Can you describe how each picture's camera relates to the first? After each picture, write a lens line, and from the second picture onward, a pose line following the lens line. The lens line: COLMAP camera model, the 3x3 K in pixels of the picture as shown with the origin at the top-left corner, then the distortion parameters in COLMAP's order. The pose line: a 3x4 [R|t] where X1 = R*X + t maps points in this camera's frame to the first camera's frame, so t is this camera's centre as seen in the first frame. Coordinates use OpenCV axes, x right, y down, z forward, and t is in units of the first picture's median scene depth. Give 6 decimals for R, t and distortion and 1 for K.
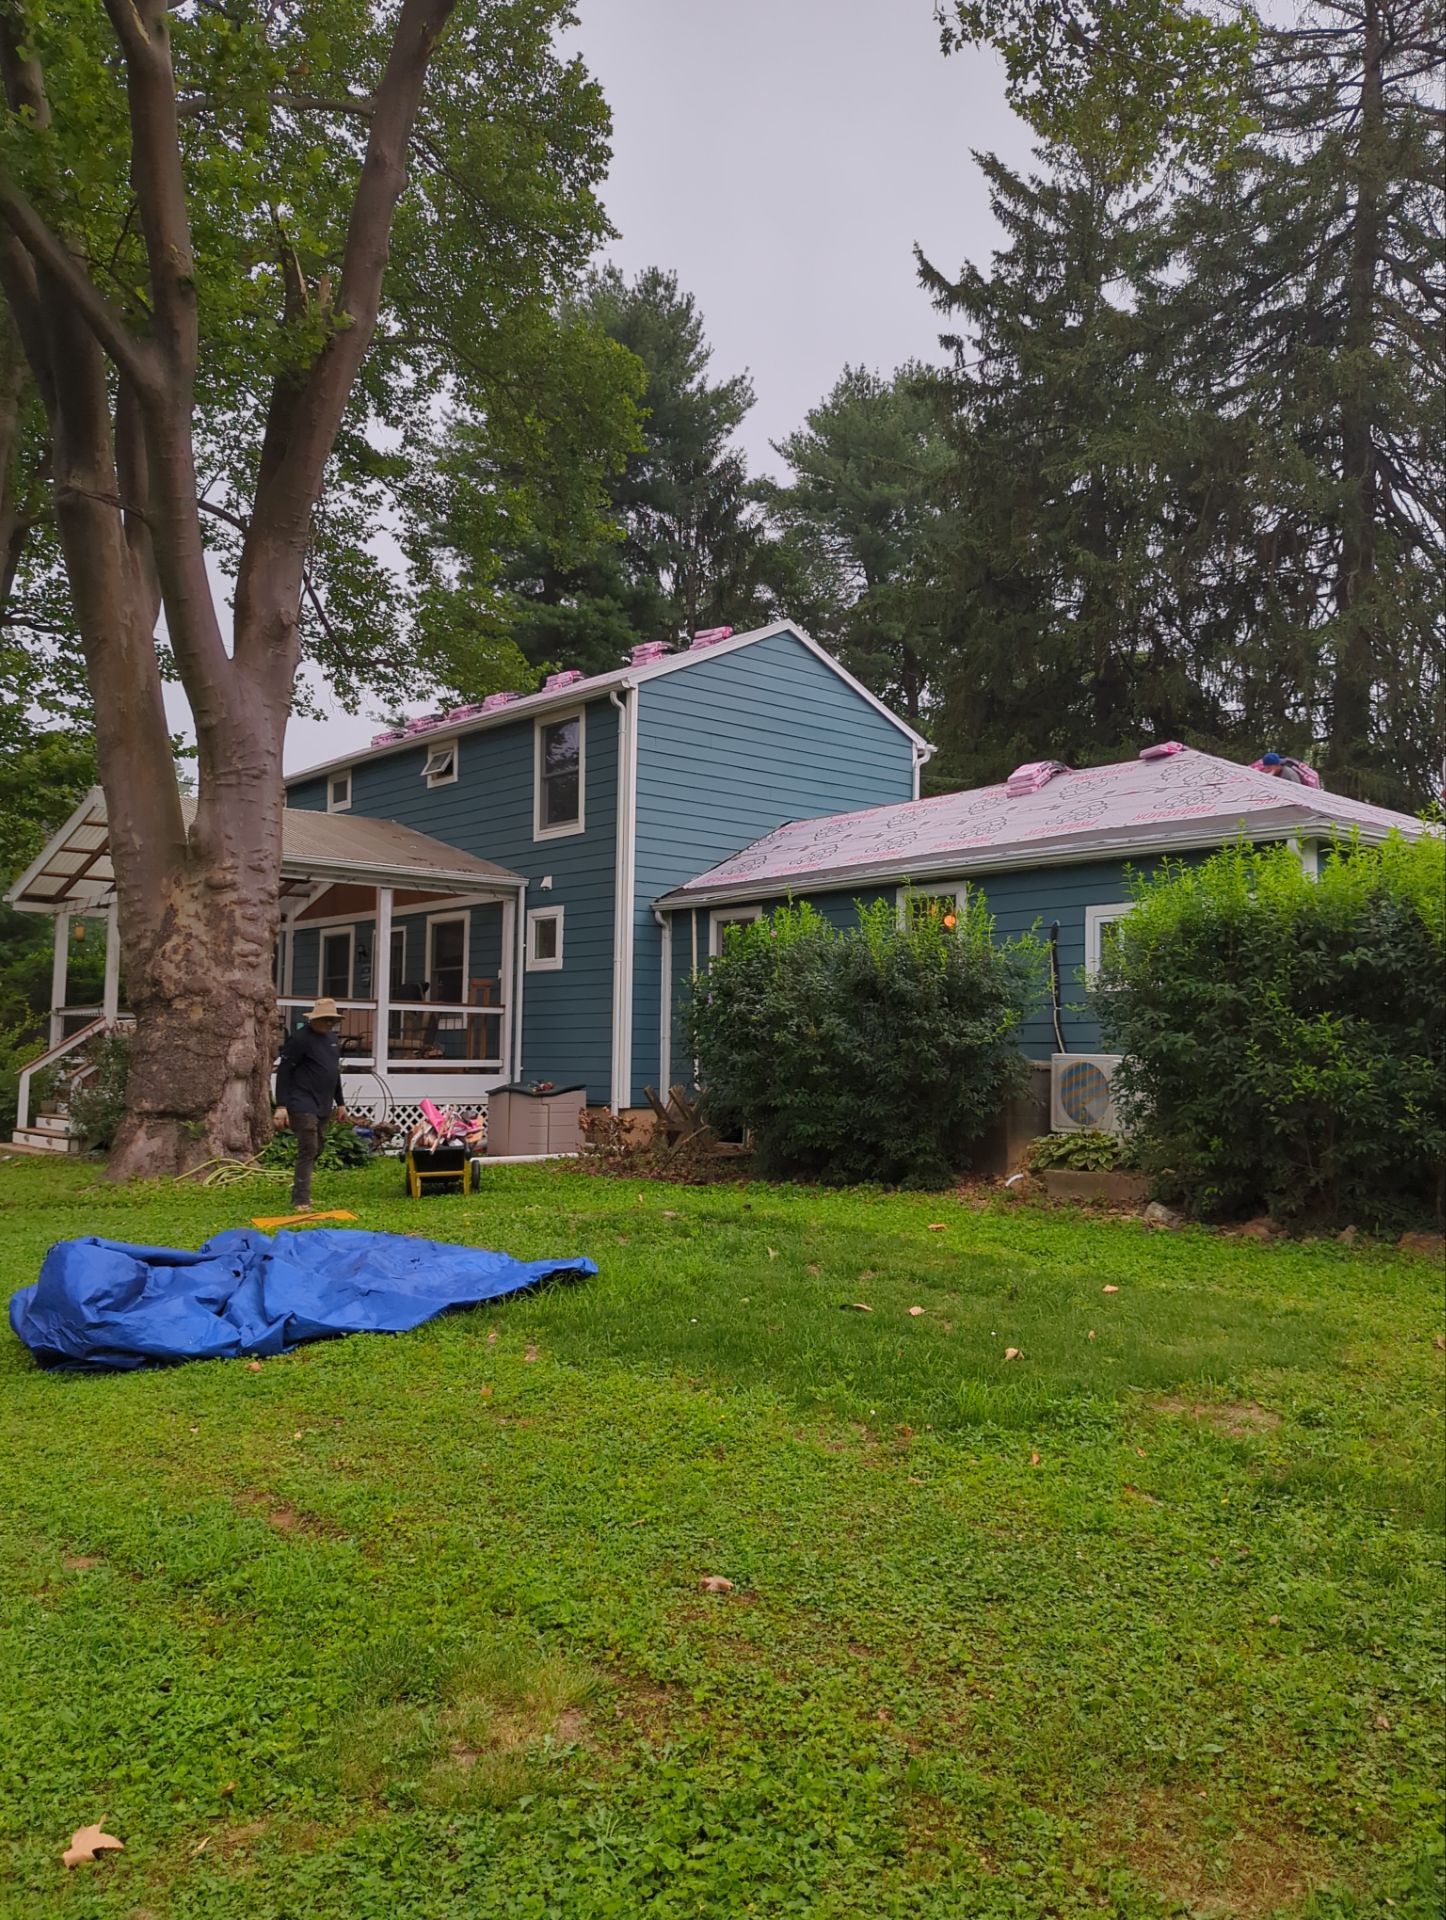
lens RADIAL K [[1524.0, 0, 723.0], [0, 1524.0, 960.0], [0, 0, 1]] dist [0.084993, -0.110956]
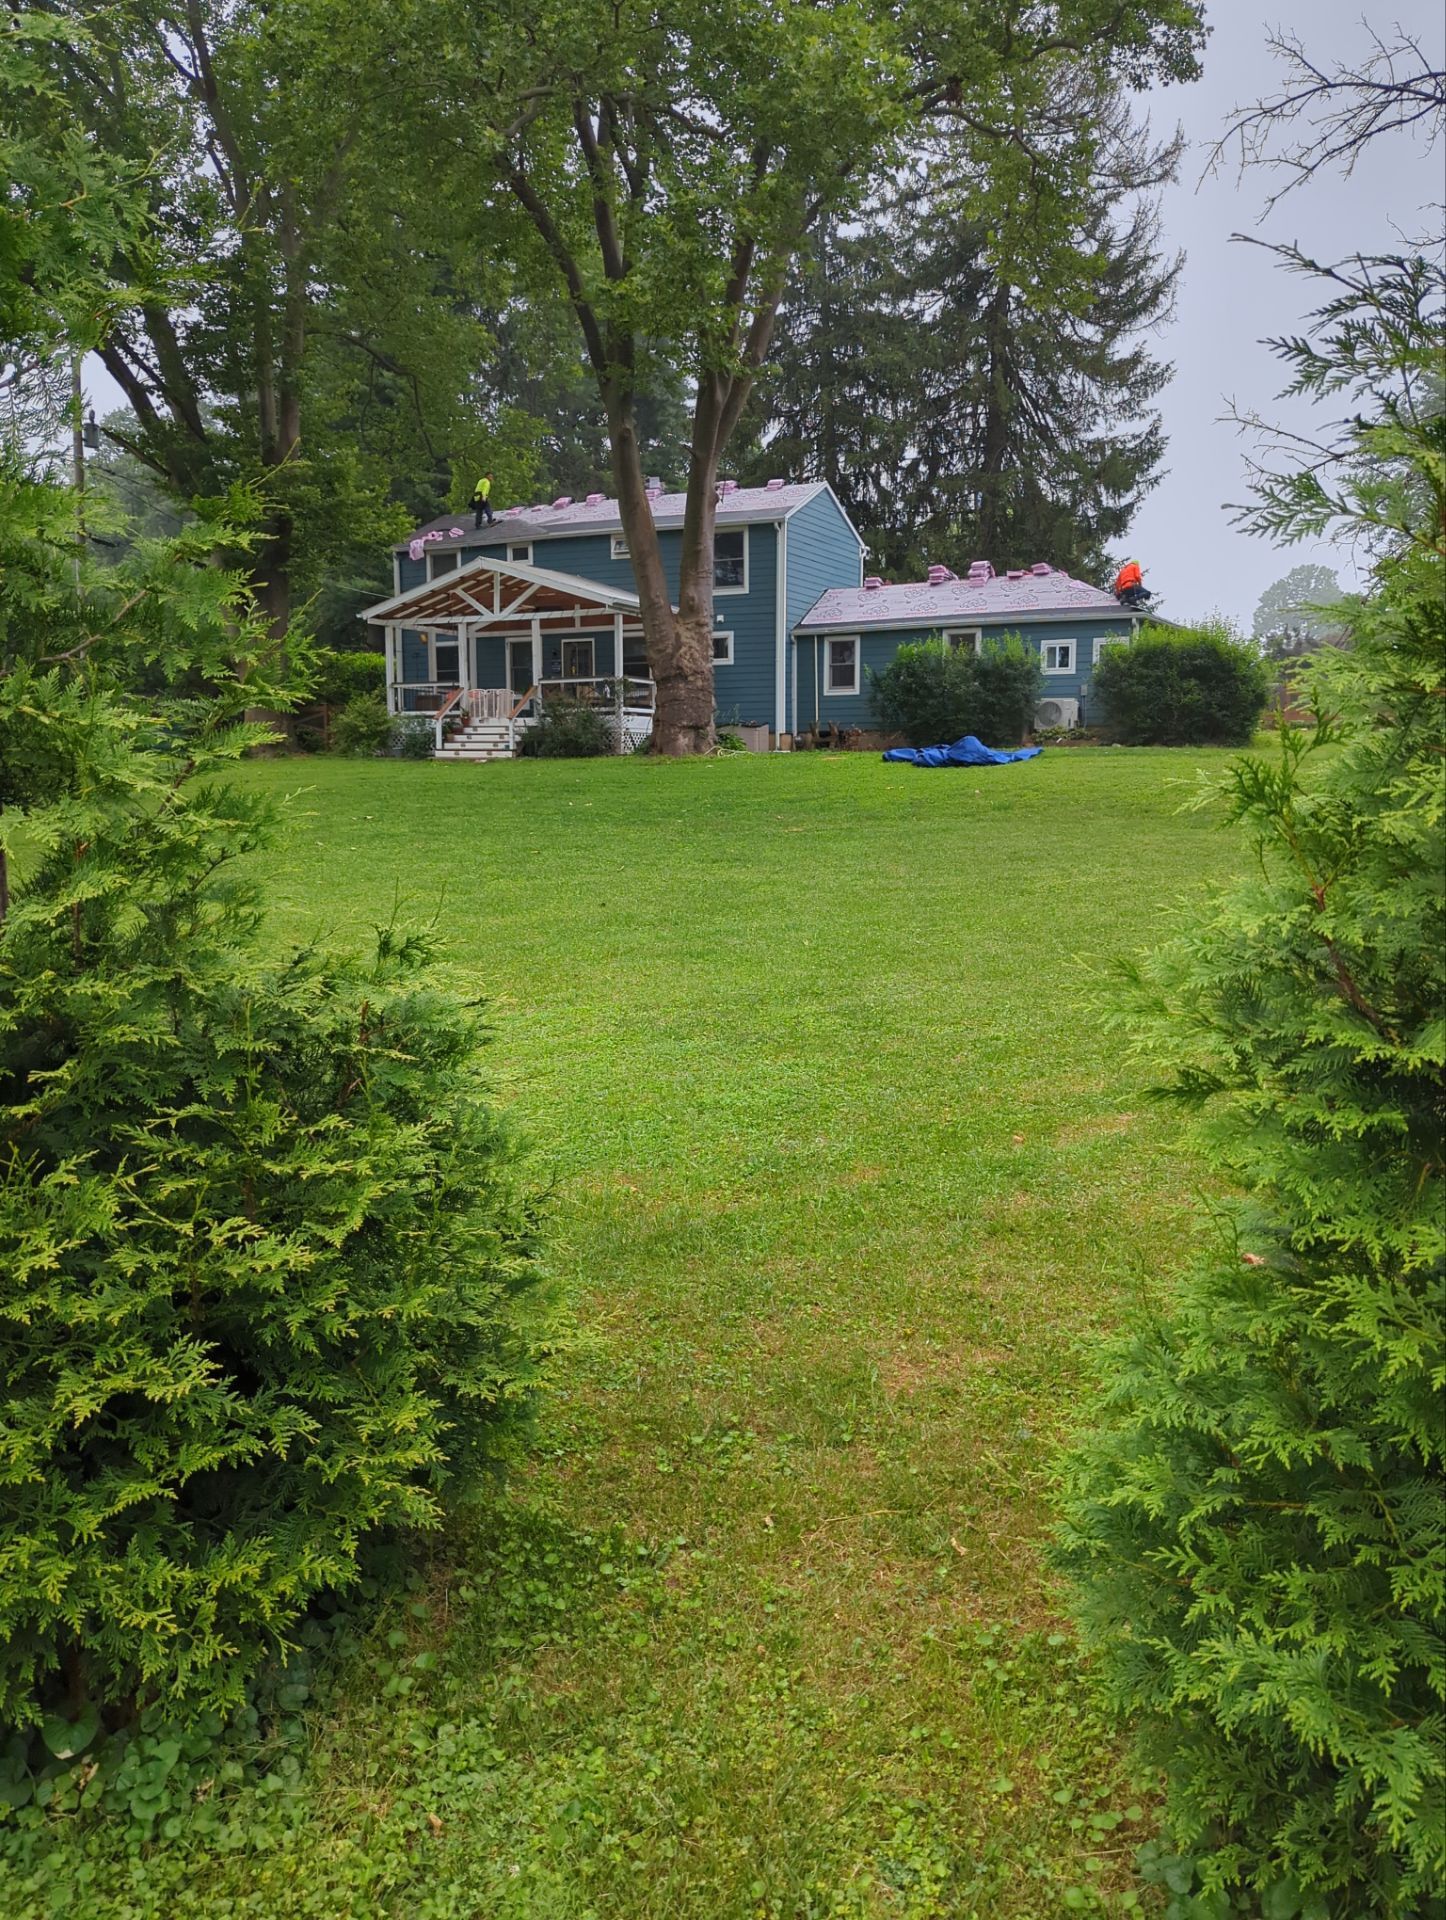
lens RADIAL K [[1524.0, 0, 723.0], [0, 1524.0, 960.0], [0, 0, 1]] dist [0.084993, -0.110956]
pose [[0.925732, -0.060131, 0.373370, -0.920768], [-0.012324, 0.981957, 0.188700, 0.008552], [-0.377980, -0.179287, 0.908288, -0.888709]]
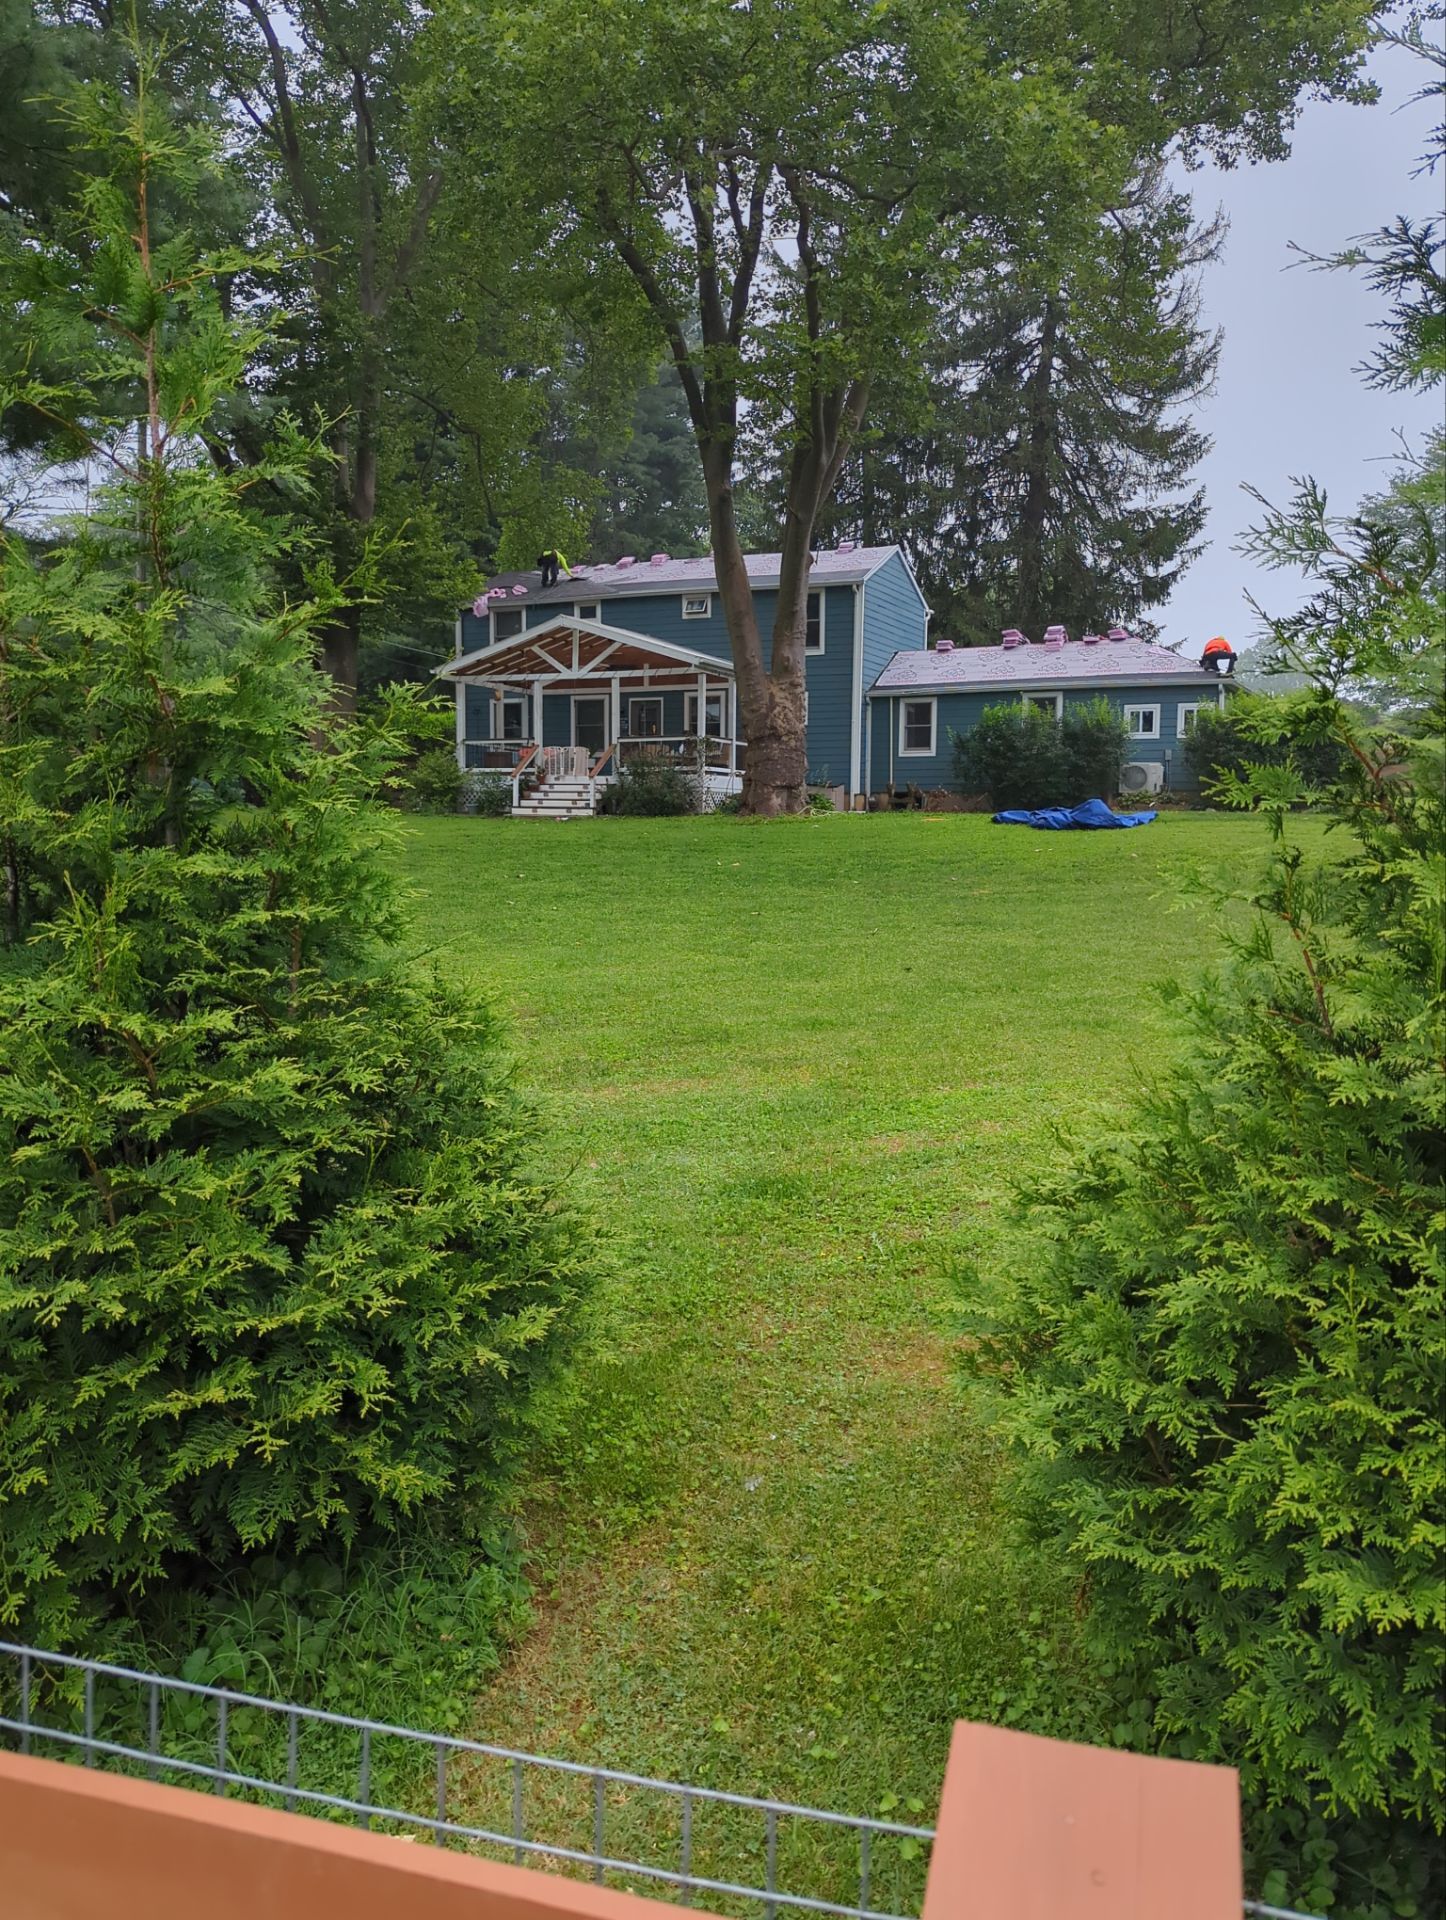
lens RADIAL K [[1524.0, 0, 723.0], [0, 1524.0, 960.0], [0, 0, 1]] dist [0.084993, -0.110956]
pose [[0.915392, -0.037328, 0.400830, -1.051340], [-0.025321, 0.988381, 0.149870, 0.013496], [-0.401768, -0.147339, 0.903811, -0.803608]]
